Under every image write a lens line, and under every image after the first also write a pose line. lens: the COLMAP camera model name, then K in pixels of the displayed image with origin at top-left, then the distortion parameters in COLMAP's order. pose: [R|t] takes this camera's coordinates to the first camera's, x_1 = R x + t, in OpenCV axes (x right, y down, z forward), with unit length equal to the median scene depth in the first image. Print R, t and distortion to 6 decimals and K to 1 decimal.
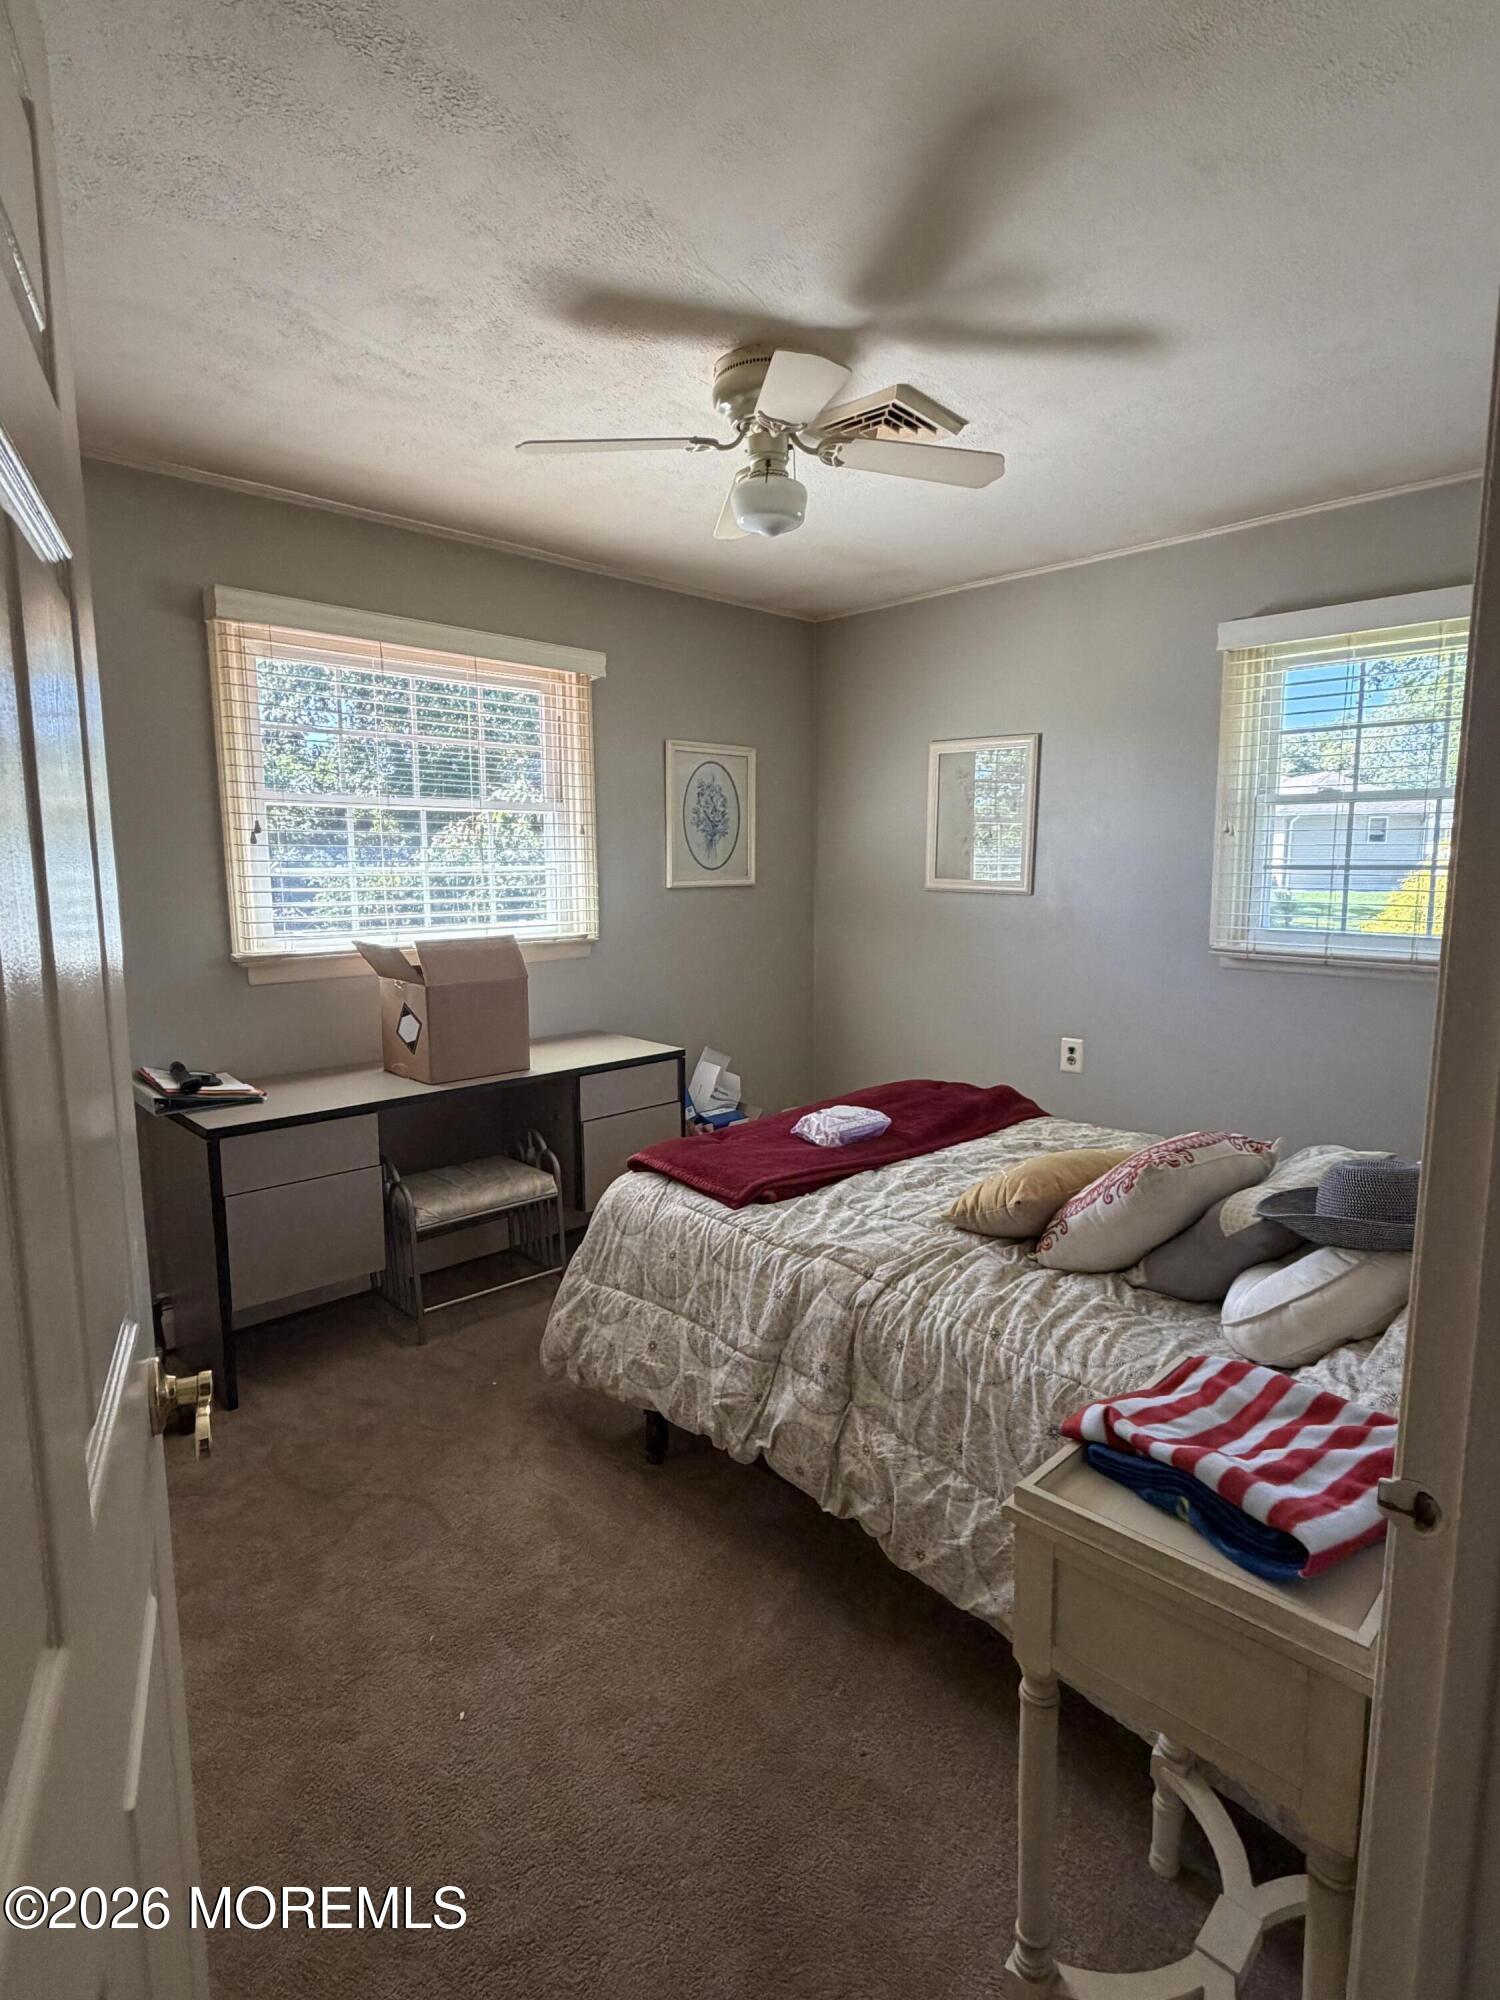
lens RADIAL K [[1049.5, 0, 746.6], [0, 1049.5, 1004.8], [0, 0, 1]] dist [-0.001844, -0.000156]
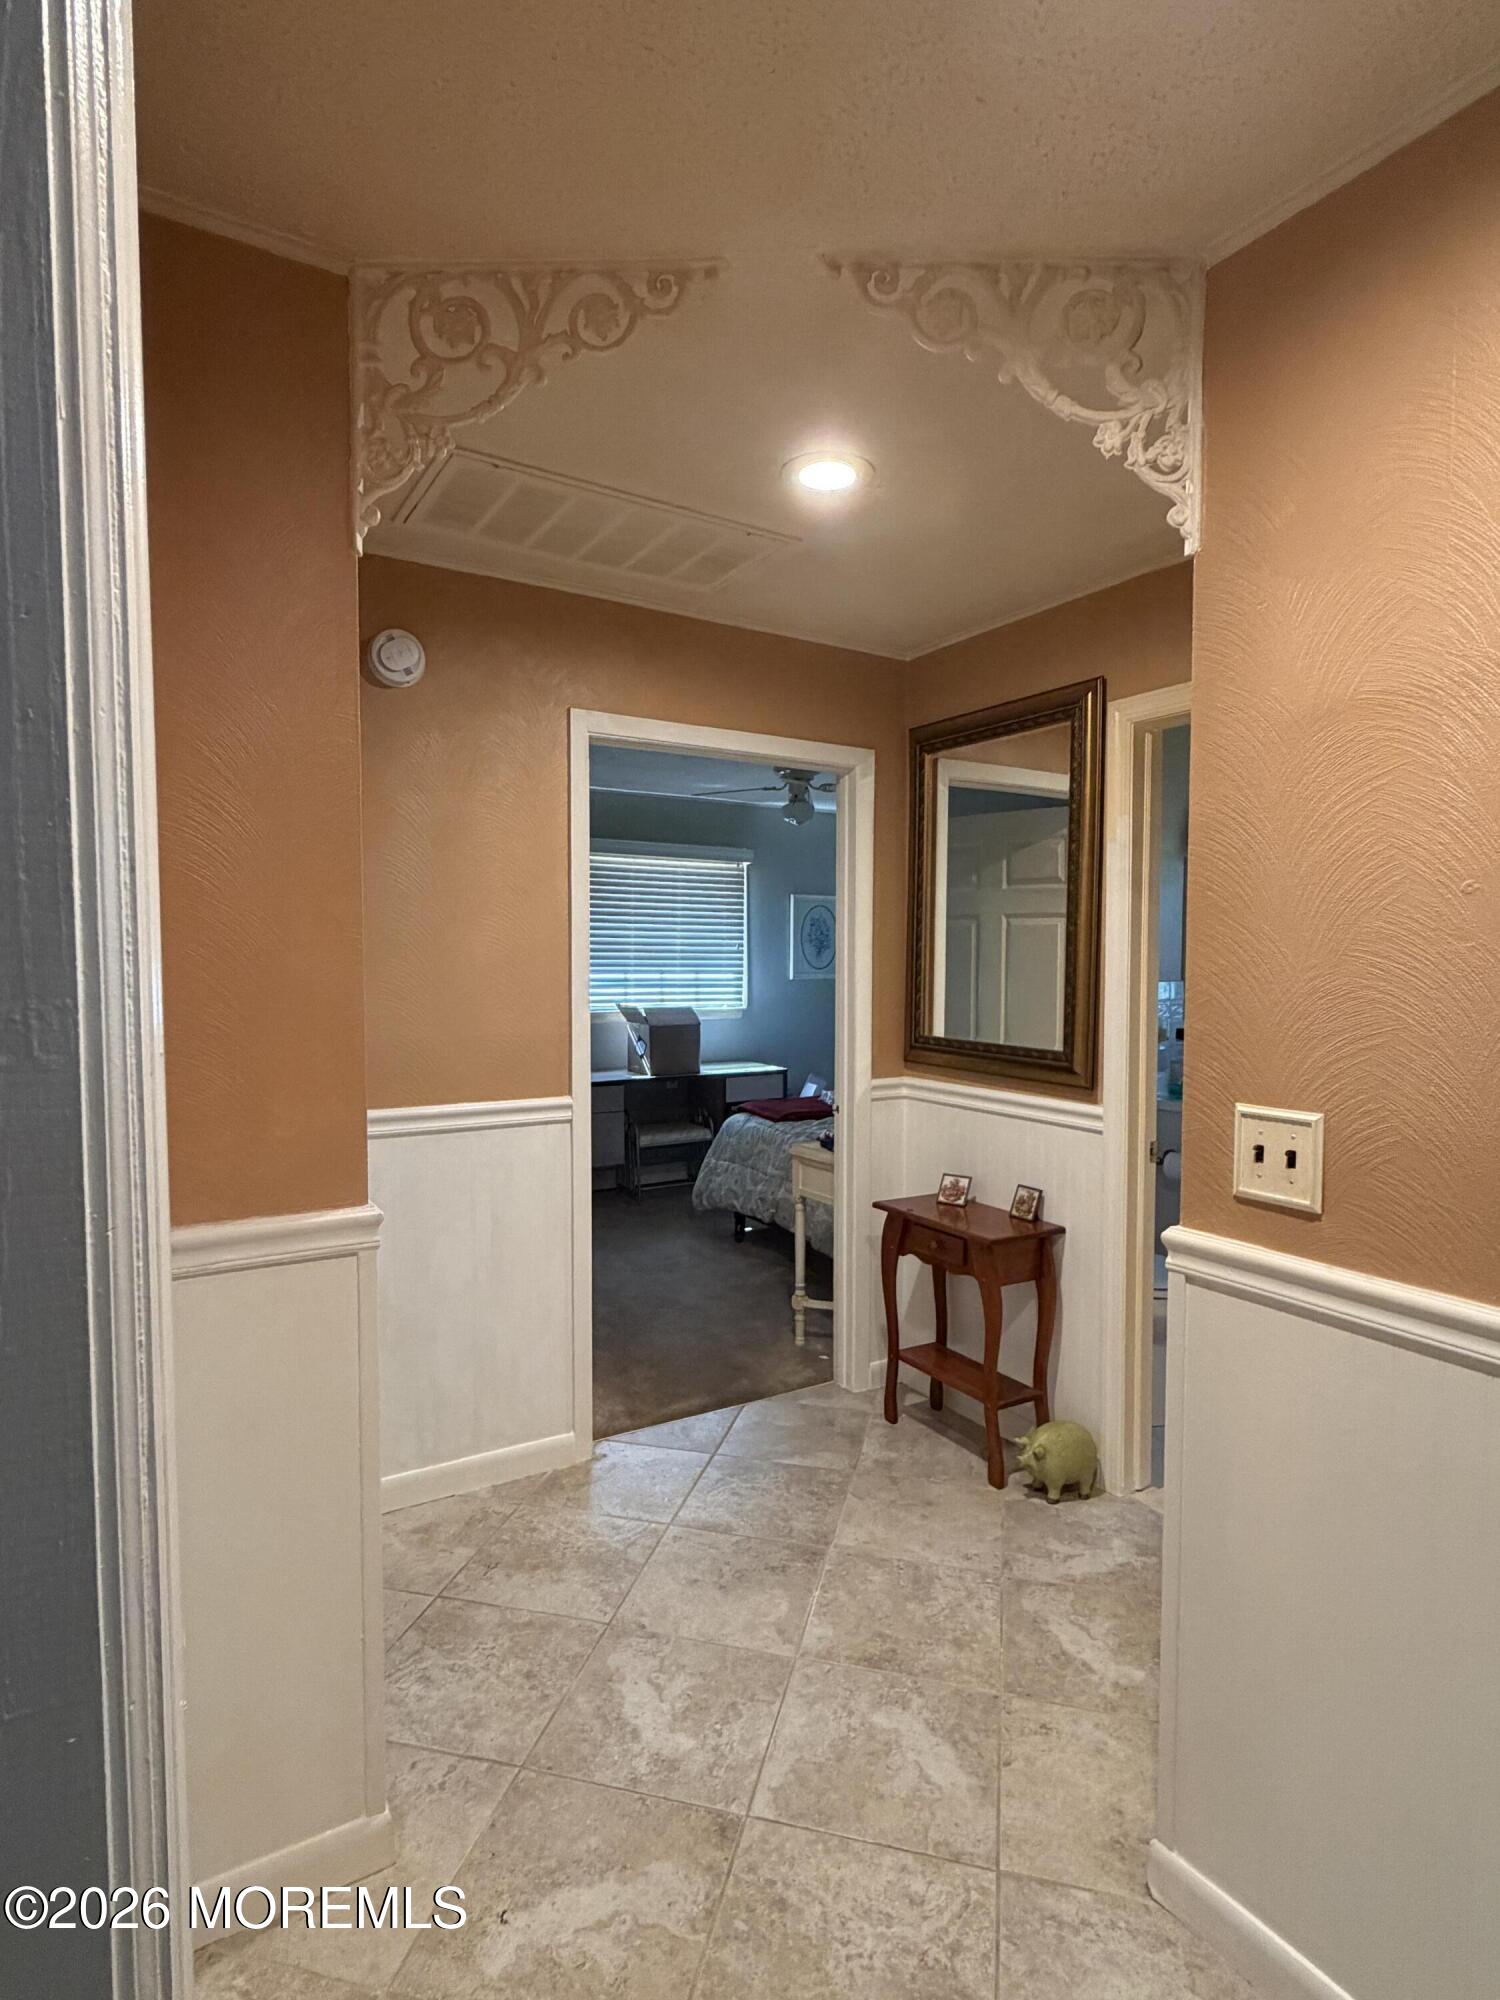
lens RADIAL K [[1049.5, 0, 749.8], [0, 1049.5, 1001.6], [0, 0, 1]] dist [-0.001844, -0.000156]
pose [[0.976202, 0.010009, -0.216634, 0.335761], [-0.029121, 0.995937, -0.085209, 0.103505], [0.214901, 0.089490, 0.972527, -0.972113]]
